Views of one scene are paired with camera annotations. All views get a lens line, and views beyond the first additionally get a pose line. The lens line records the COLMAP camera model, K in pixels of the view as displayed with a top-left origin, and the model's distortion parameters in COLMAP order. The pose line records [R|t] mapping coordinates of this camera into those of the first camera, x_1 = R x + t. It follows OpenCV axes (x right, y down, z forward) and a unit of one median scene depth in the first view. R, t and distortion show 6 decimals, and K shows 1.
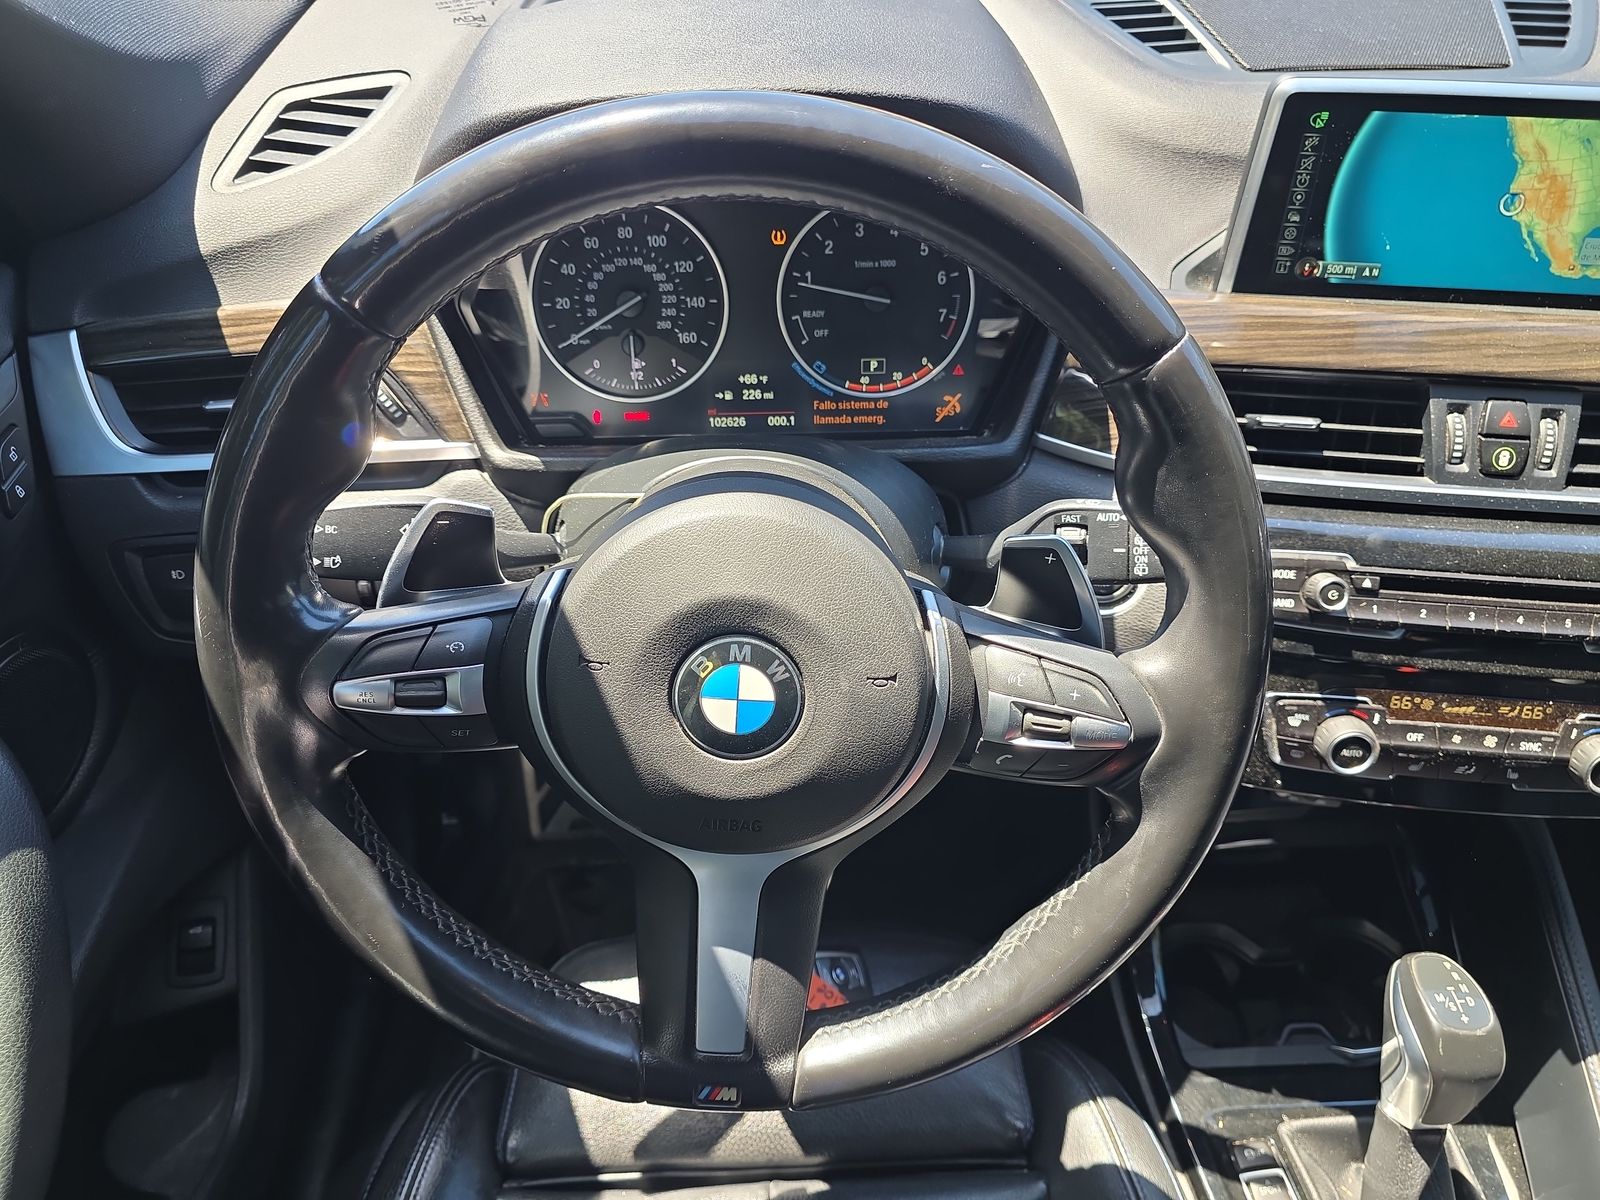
lens RADIAL K [[1089.9, 0, 800.0], [0, 1089.9, 600.0], [0, 0, 1]] dist [0.041379, -0.046235]
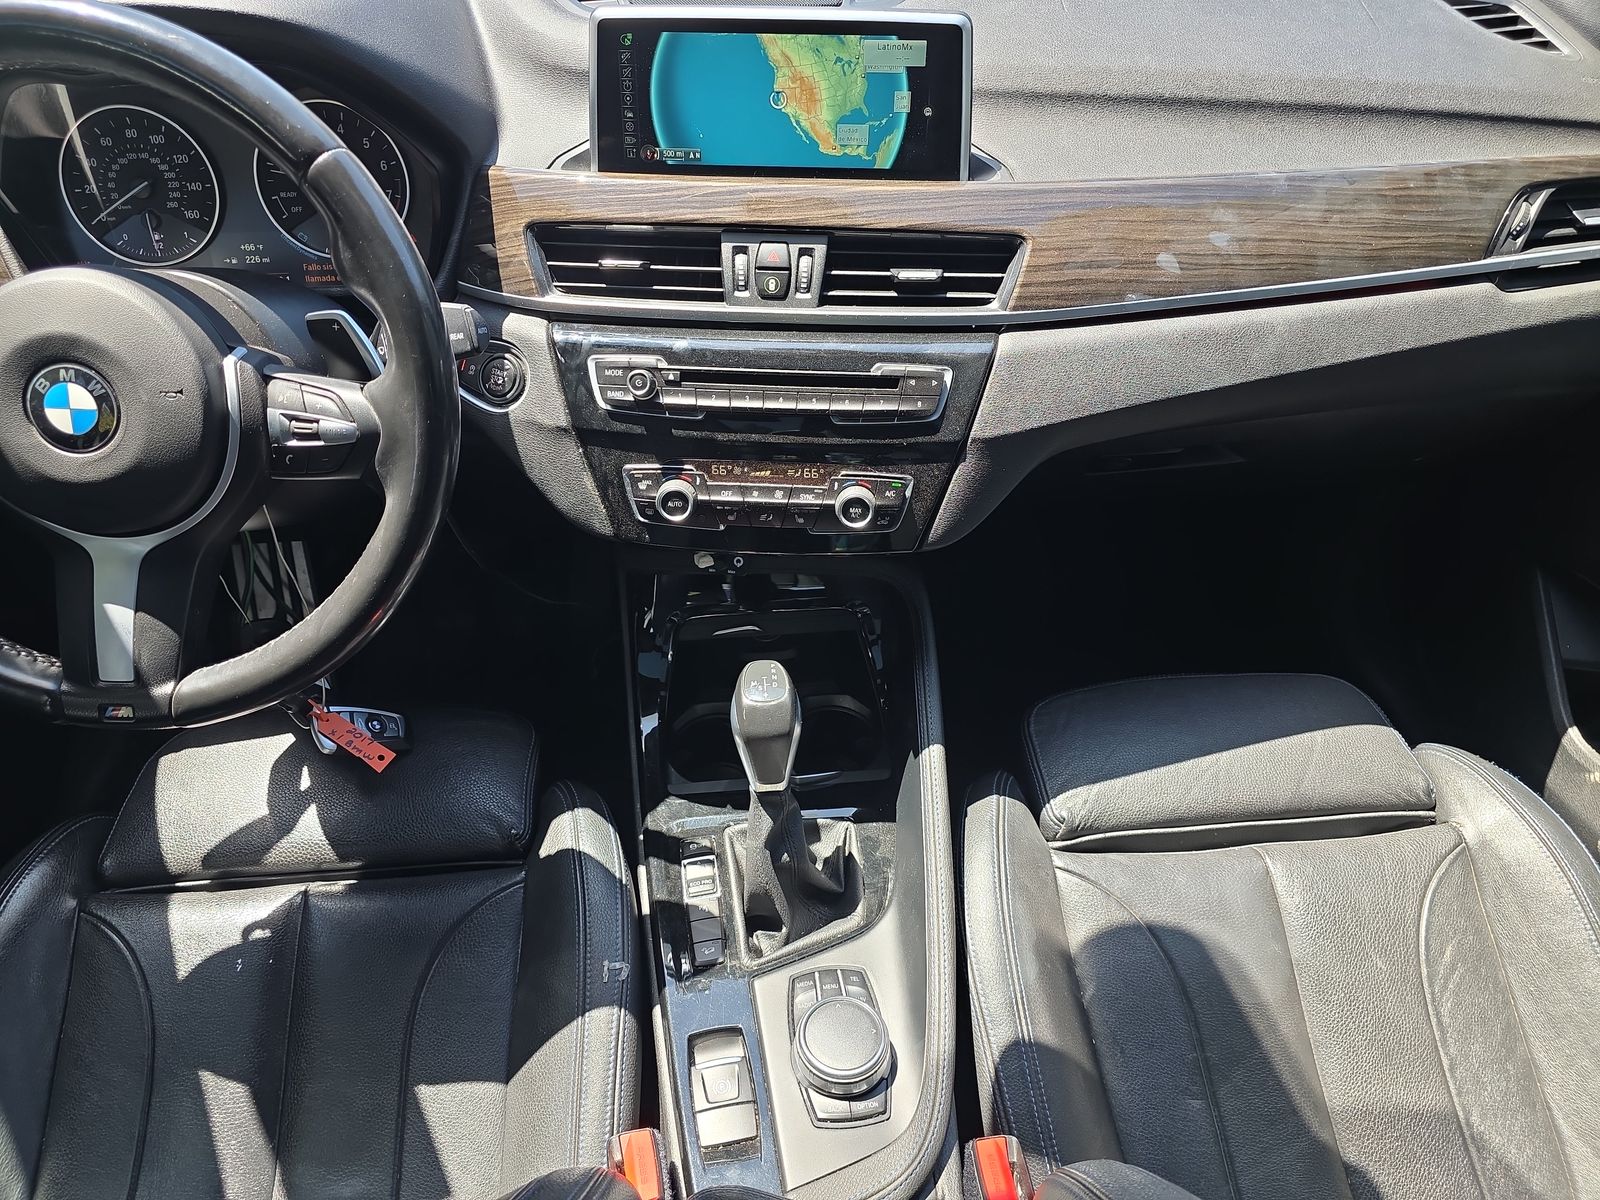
lens RADIAL K [[1075.2, 0, 800.0], [0, 1075.2, 600.0], [0, 0, 1]] dist [0.048136, -0.053162]
pose [[0.999186, -0.029717, 0.027292, 0.610268], [0.030020, 0.999491, -0.010779, 0.274249], [-0.026958, 0.011589, 0.999569, -0.339053]]
